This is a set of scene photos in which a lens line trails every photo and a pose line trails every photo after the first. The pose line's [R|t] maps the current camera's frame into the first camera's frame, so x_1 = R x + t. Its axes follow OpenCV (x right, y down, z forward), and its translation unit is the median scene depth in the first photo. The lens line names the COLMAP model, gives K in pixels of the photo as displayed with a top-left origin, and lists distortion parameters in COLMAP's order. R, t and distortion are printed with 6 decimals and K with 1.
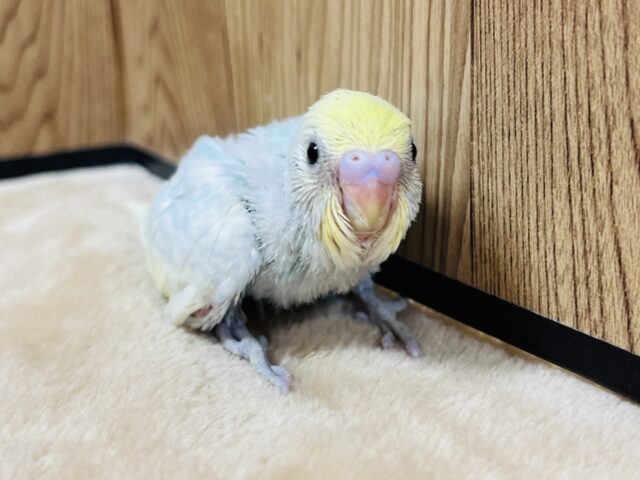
lens RADIAL K [[769.3, 0, 319.8], [0, 769.3, 240.8], [0, 0, 1]] dist [0.004664, 0.000000]
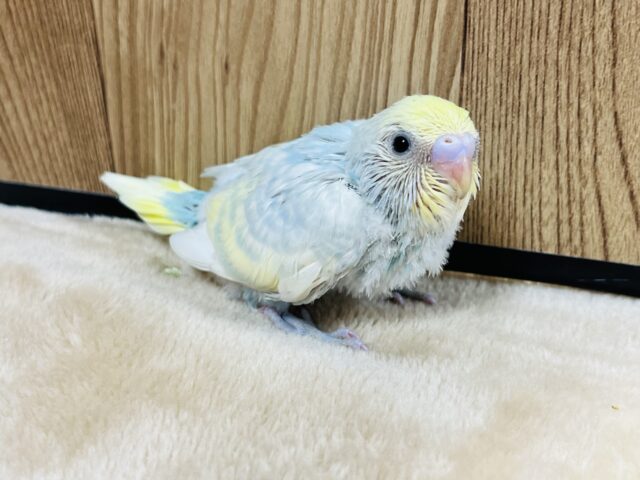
lens RADIAL K [[769.3, 0, 321.6], [0, 769.3, 239.1], [0, 0, 1]] dist [0.004664, 0.000000]
pose [[0.827130, -0.259321, 0.498606, -0.739009], [0.195371, 0.964525, 0.177543, -0.253081], [-0.526959, -0.049438, 0.848452, 0.027124]]
